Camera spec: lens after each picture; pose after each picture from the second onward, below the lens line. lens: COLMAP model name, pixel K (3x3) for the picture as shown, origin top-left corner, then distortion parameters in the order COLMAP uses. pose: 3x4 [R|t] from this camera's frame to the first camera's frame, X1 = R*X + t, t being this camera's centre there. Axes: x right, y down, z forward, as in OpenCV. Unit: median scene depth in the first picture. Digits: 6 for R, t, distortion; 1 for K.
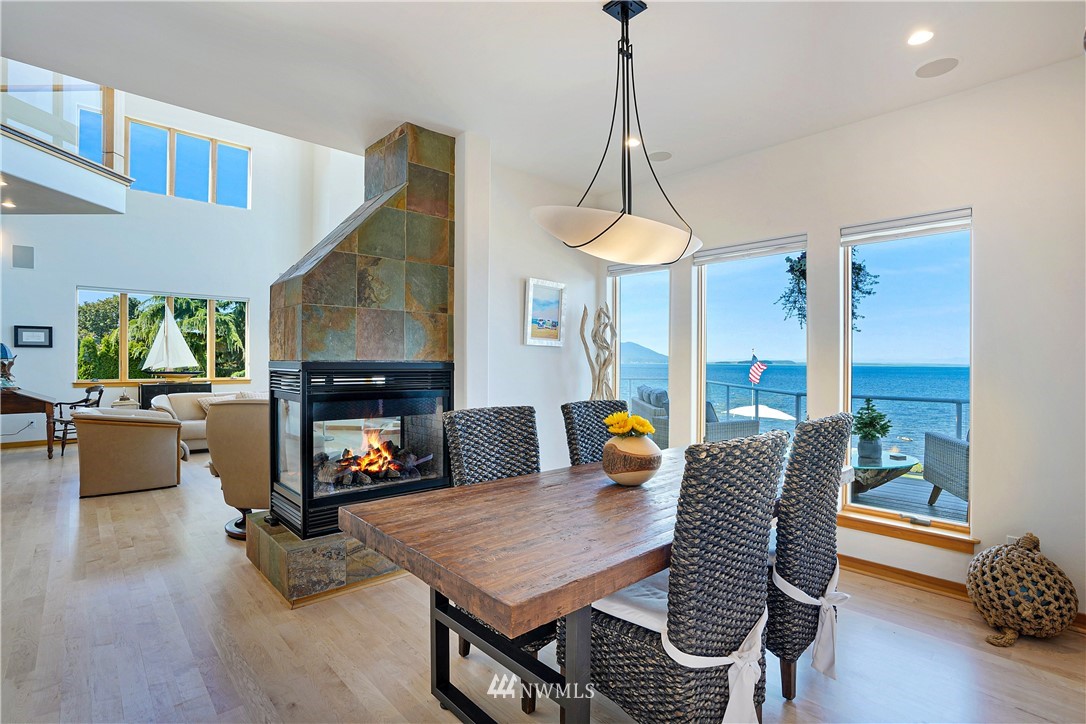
lens RADIAL K [[547.9, 0, 545.6], [0, 547.9, 362.5], [0, 0, 1]] dist [-0.002044, -0.000585]
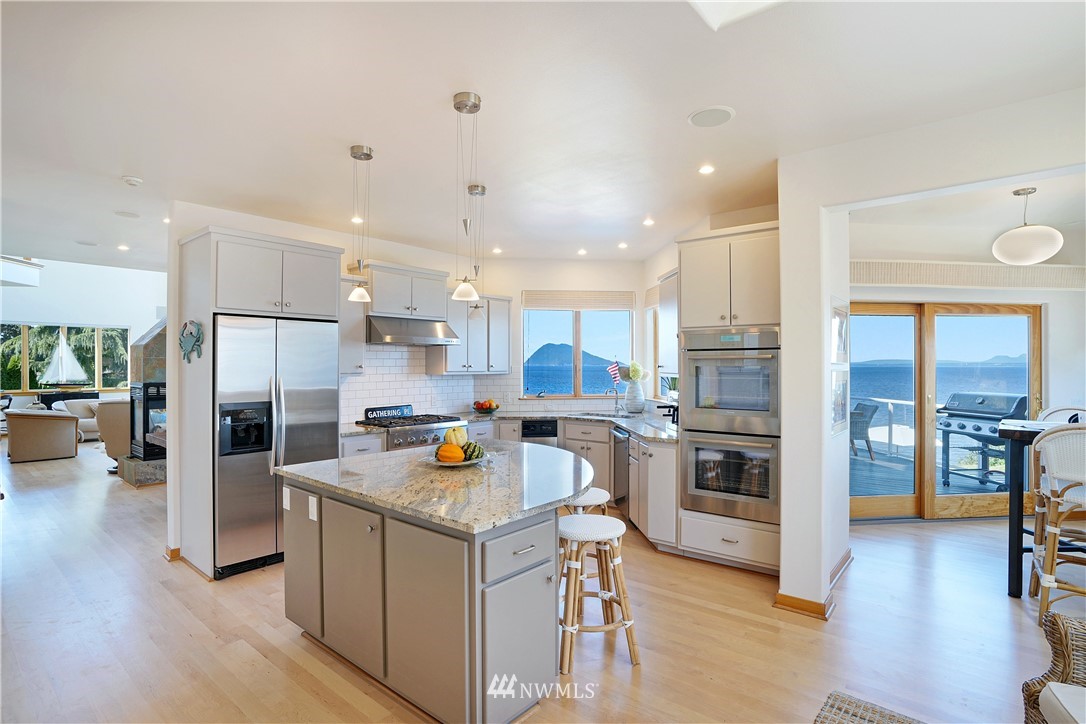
lens RADIAL K [[547.9, 0, 540.8], [0, 547.9, 362.7], [0, 0, 1]] dist [-0.002044, -0.000585]
pose [[0.991335, -0.008202, 0.131098, 0.230199], [0.008896, 0.999949, -0.004704, -0.014070], [-0.131053, 0.005829, 0.991358, -0.376268]]
